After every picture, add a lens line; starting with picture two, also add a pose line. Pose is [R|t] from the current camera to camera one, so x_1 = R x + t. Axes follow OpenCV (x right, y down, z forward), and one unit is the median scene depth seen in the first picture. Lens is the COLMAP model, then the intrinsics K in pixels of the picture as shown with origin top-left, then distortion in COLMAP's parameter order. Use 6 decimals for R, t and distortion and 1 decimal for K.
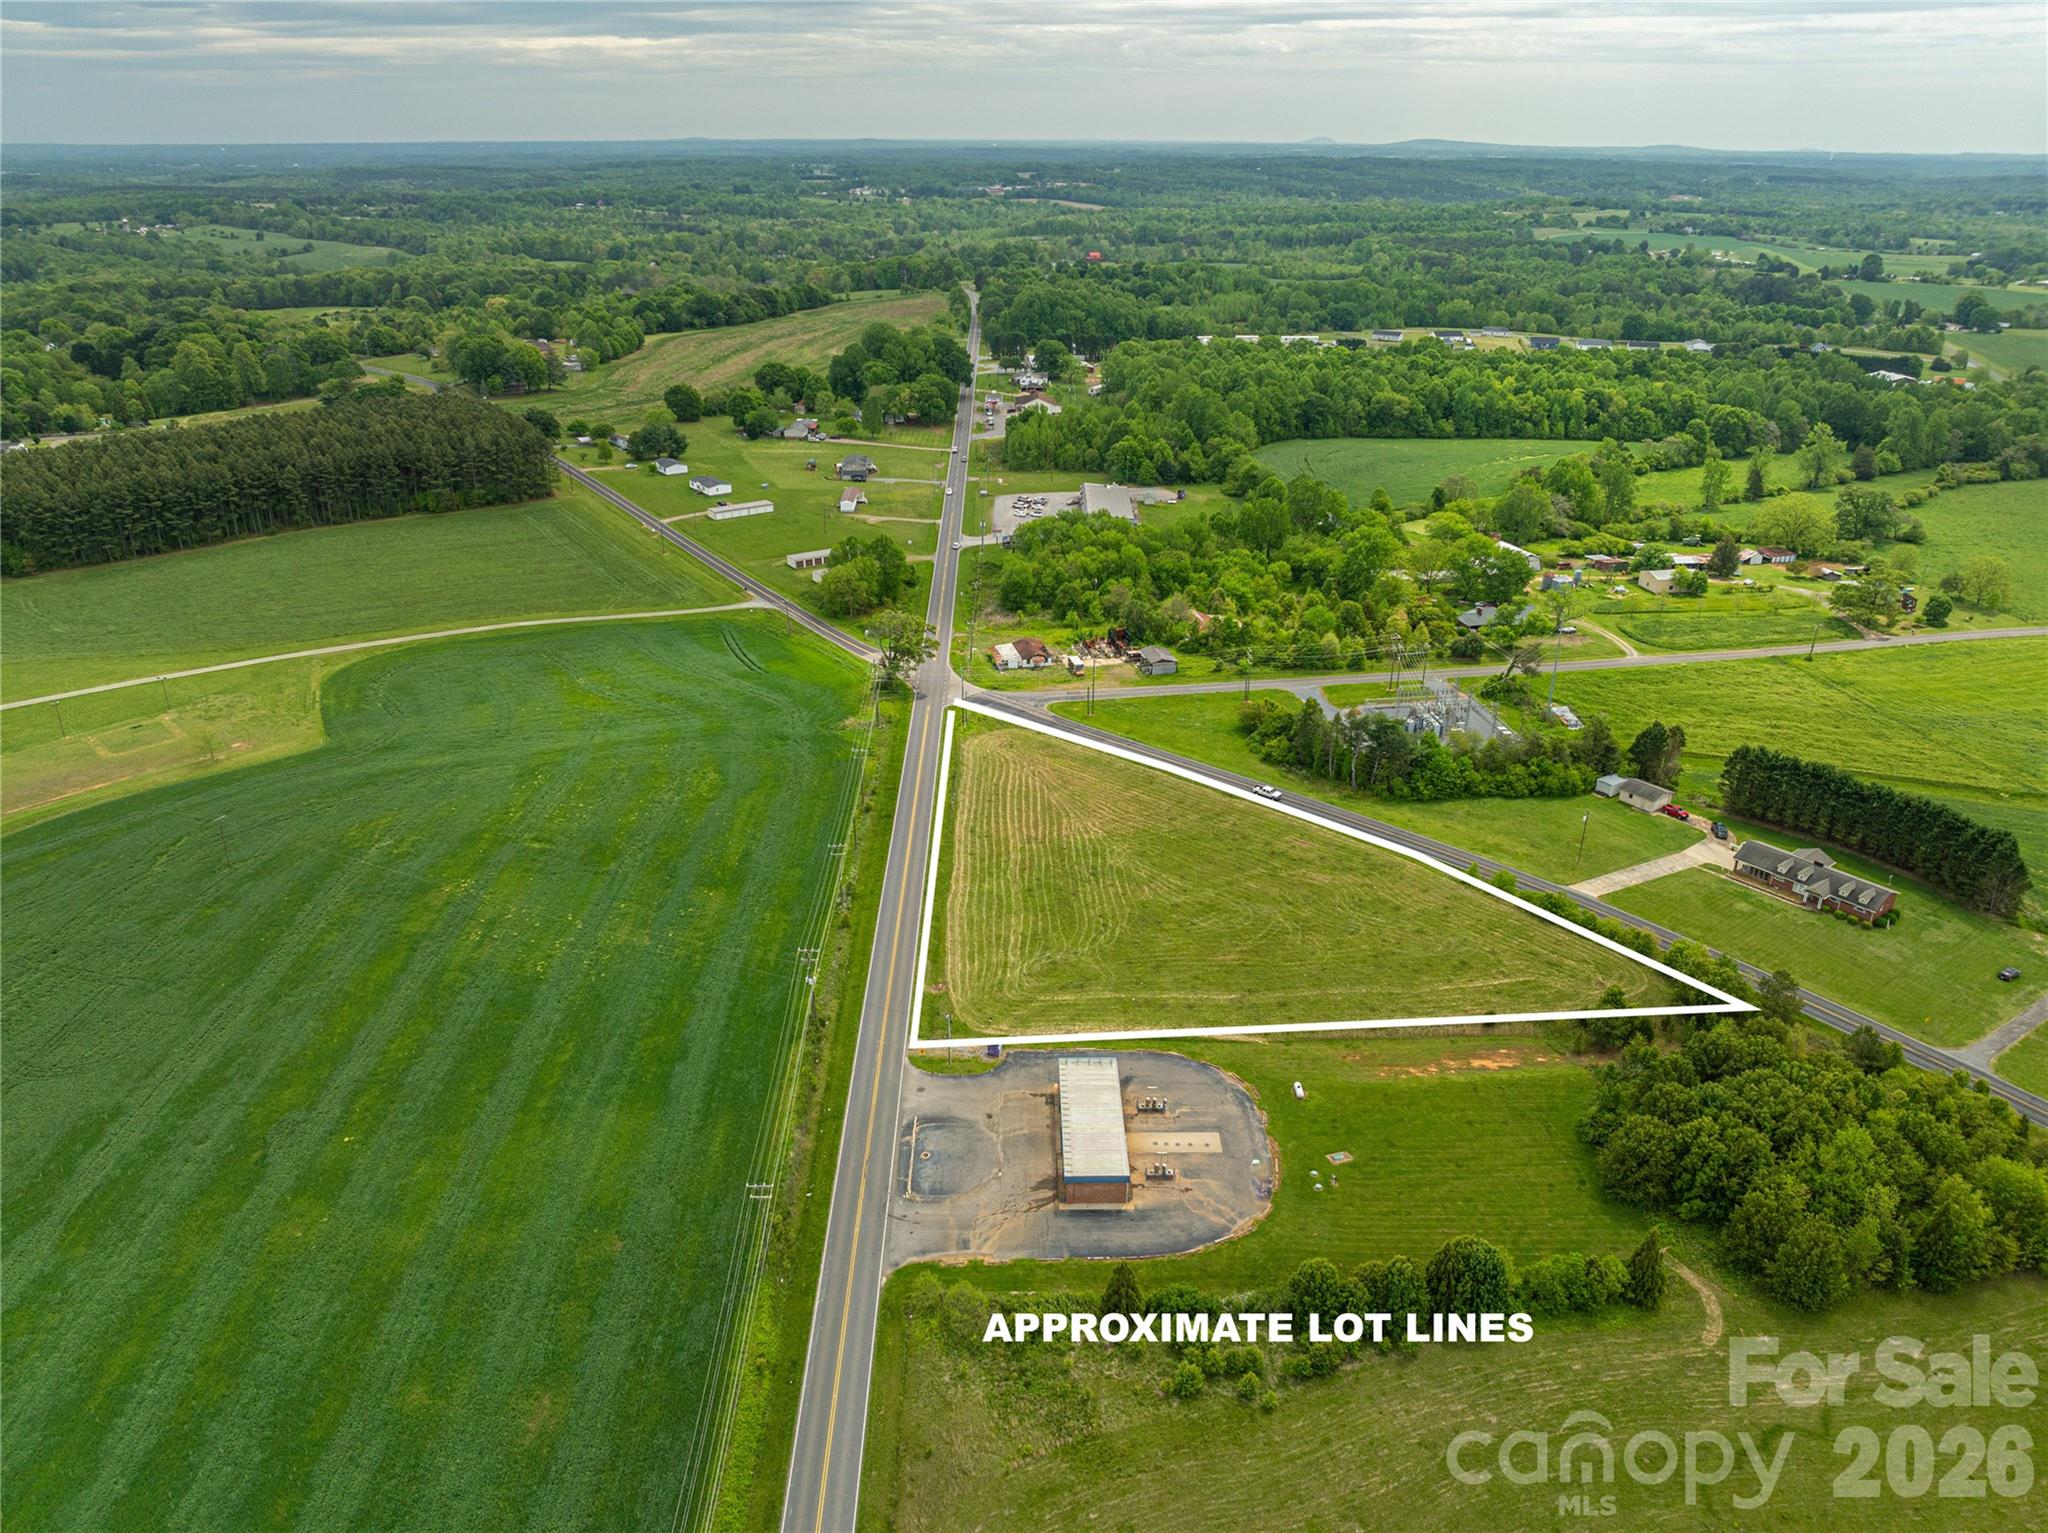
lens RADIAL K [[1442.4, 0, 1024.0], [0, 1442.4, 766.5], [0, 0, 1]] dist [-0.036341, -0.004396]
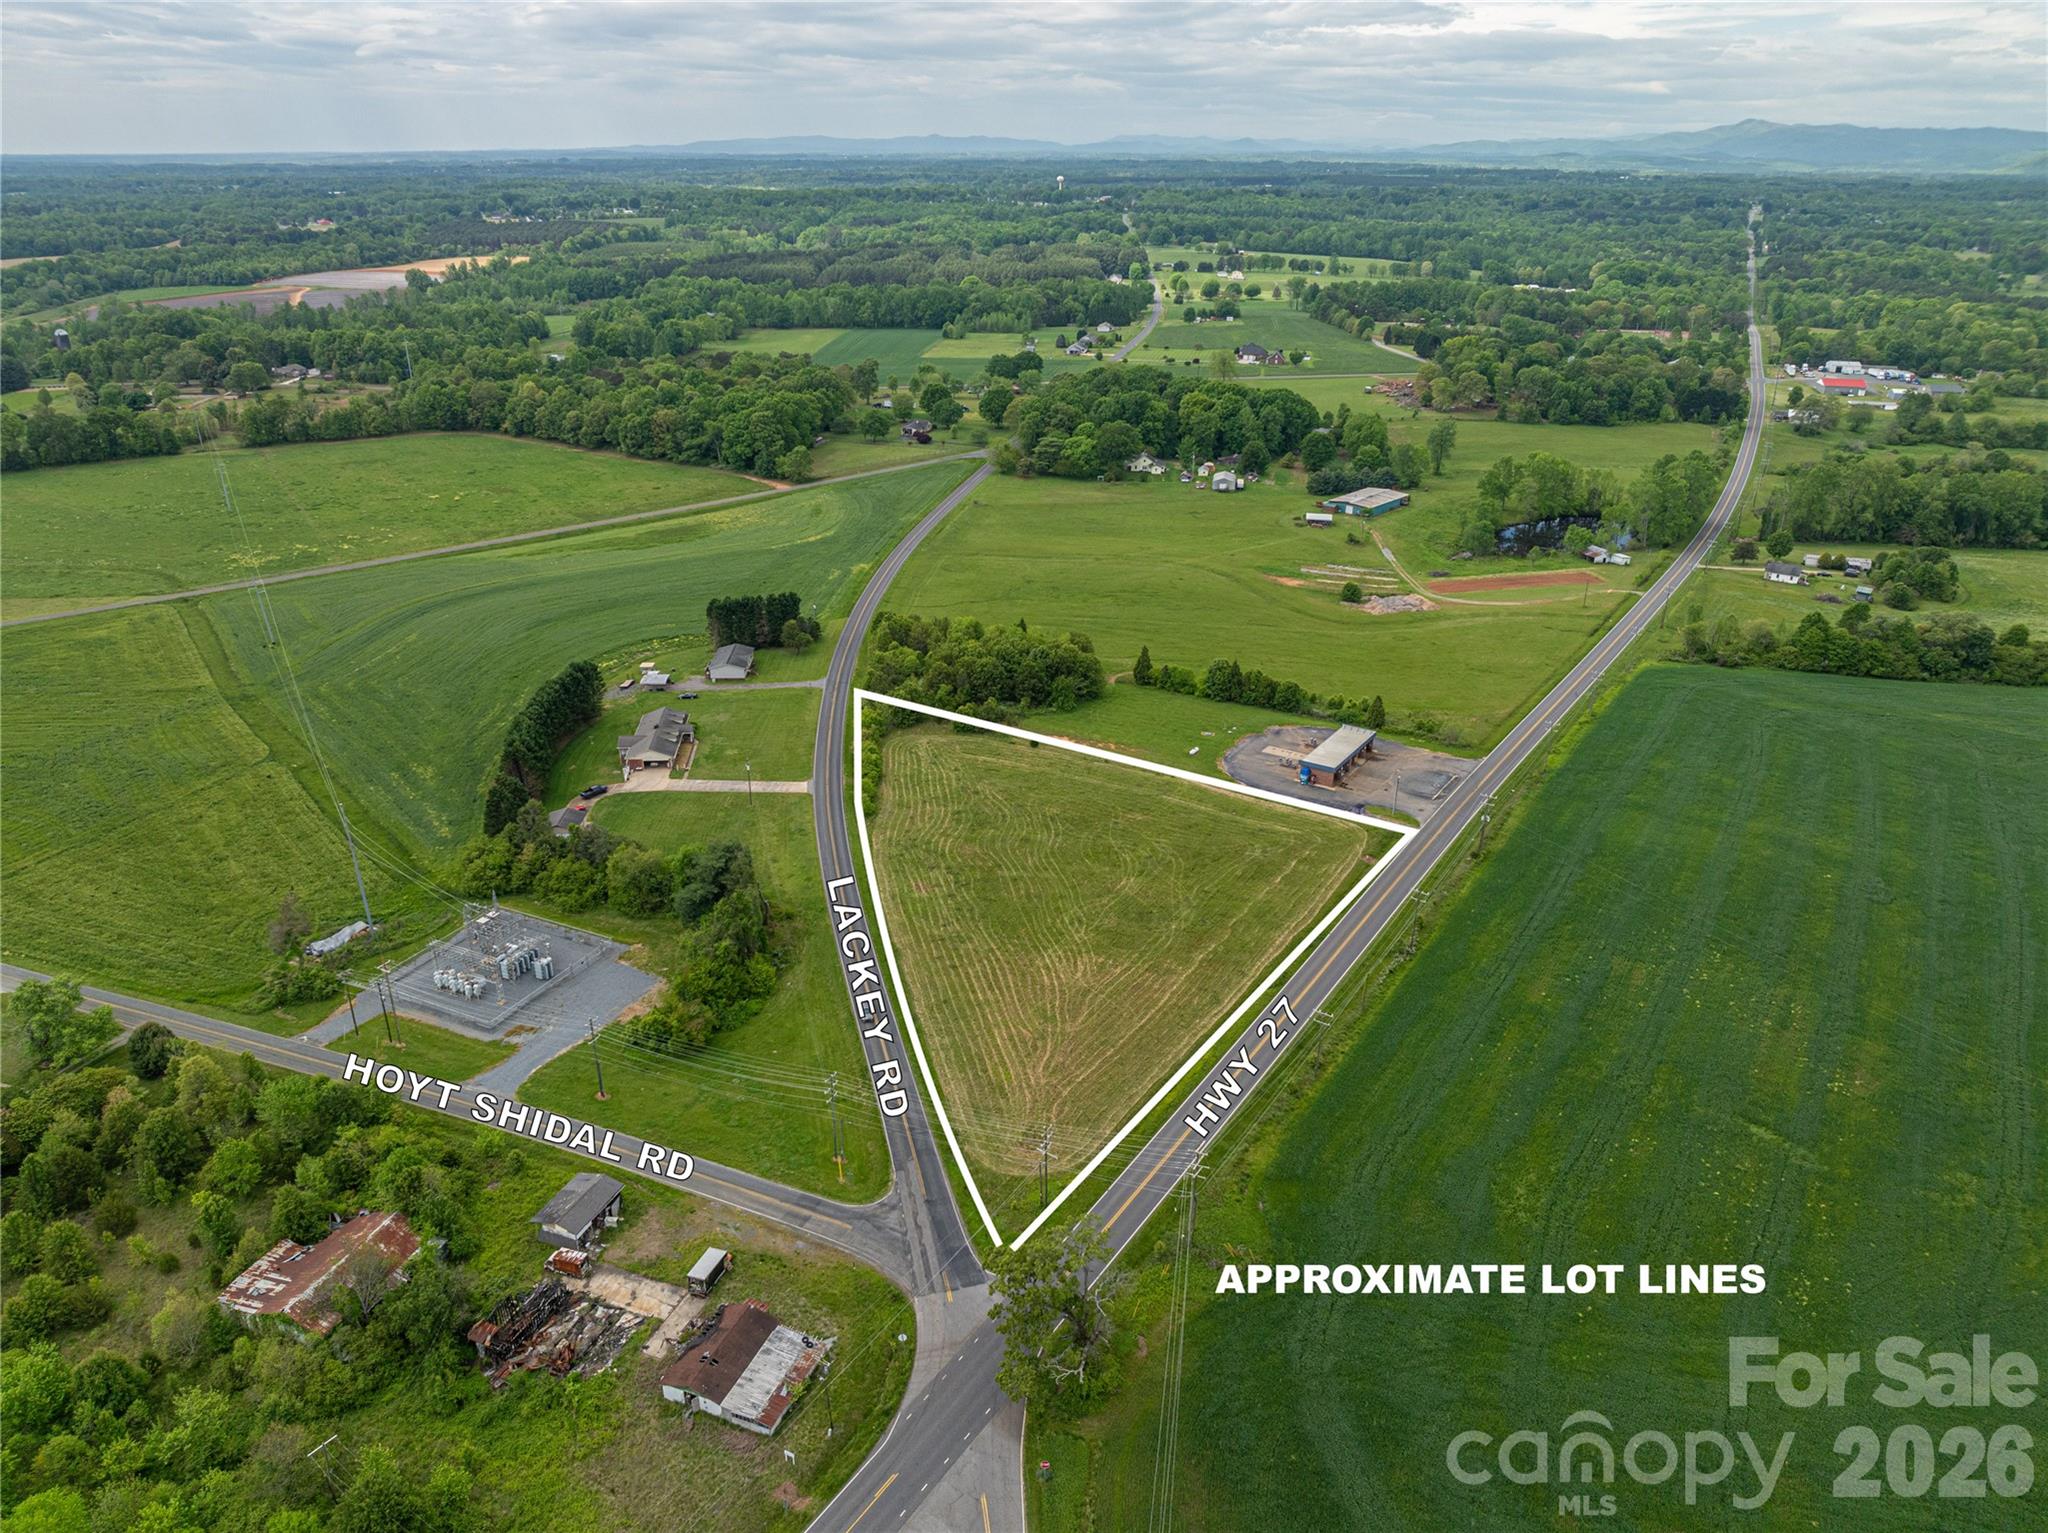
lens RADIAL K [[1455.9, 0, 1024.0], [0, 1455.9, 766.5], [0, 0, 1]] dist [-0.024474, -0.001489]
pose [[-0.834037, -0.227143, 0.502781, -0.315696], [0.217205, 0.702531, 0.677696, -0.605324], [-0.507153, 0.674430, -0.536600, 1.326074]]
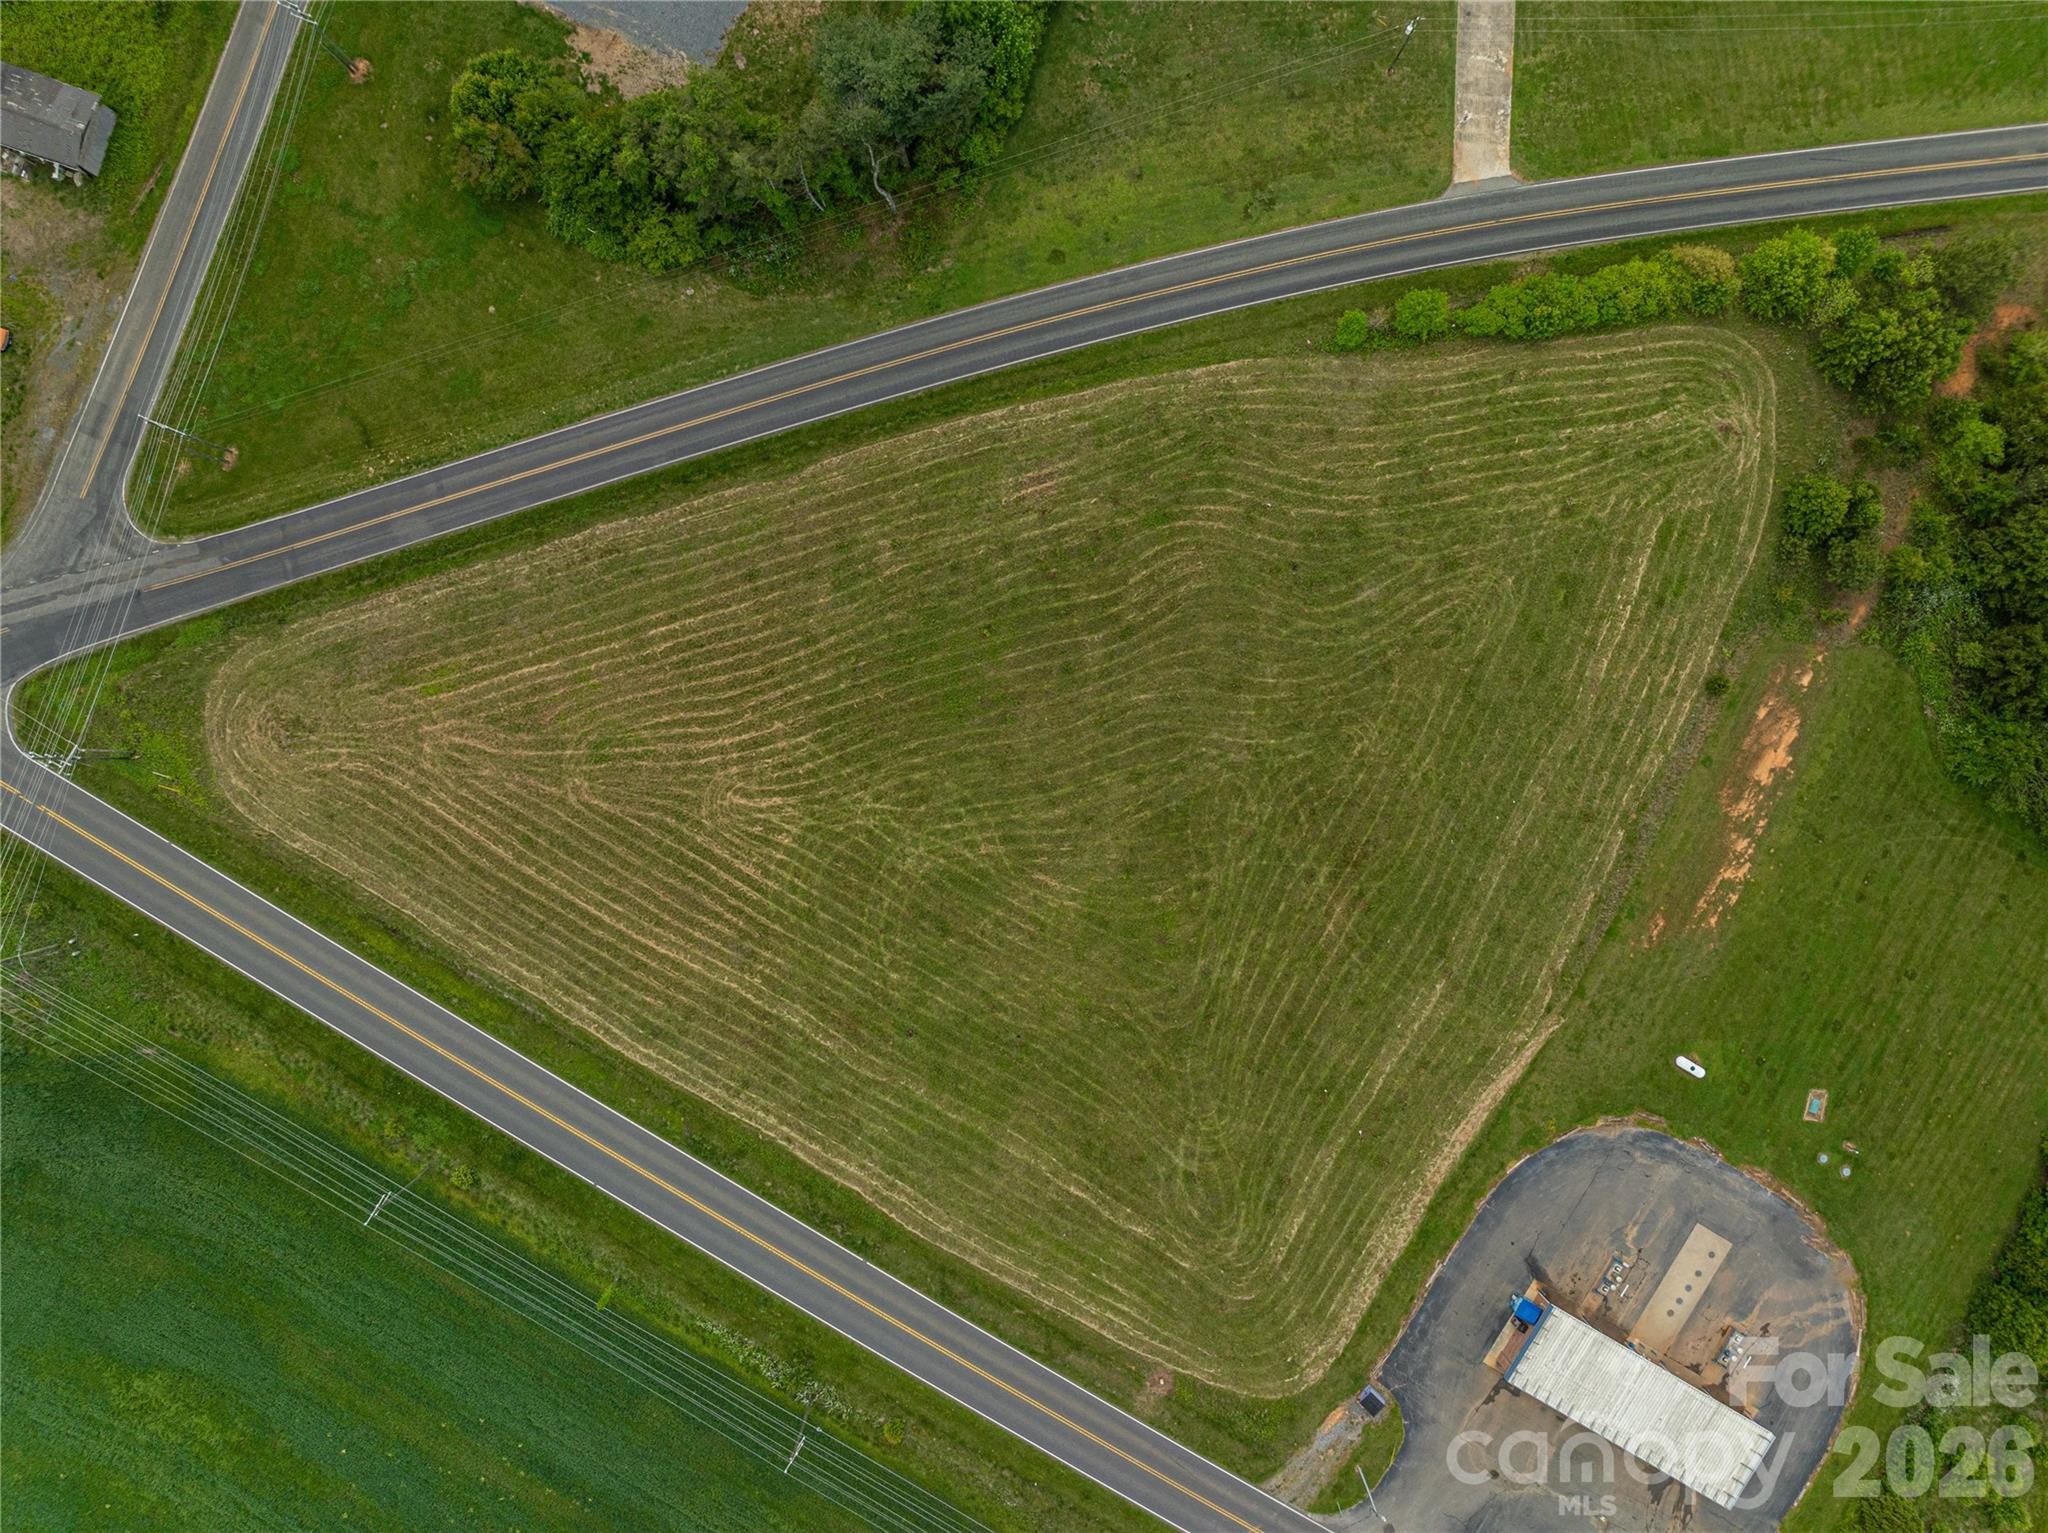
lens RADIAL K [[1442.4, 0, 1024.0], [0, 1442.4, 766.5], [0, 0, 1]] dist [-0.036341, -0.004396]
pose [[0.519051, -0.854527, -0.019223, 0.108765], [0.343751, 0.188102, 0.920029, -0.354242], [-0.782574, -0.484150, 0.391379, 0.704708]]
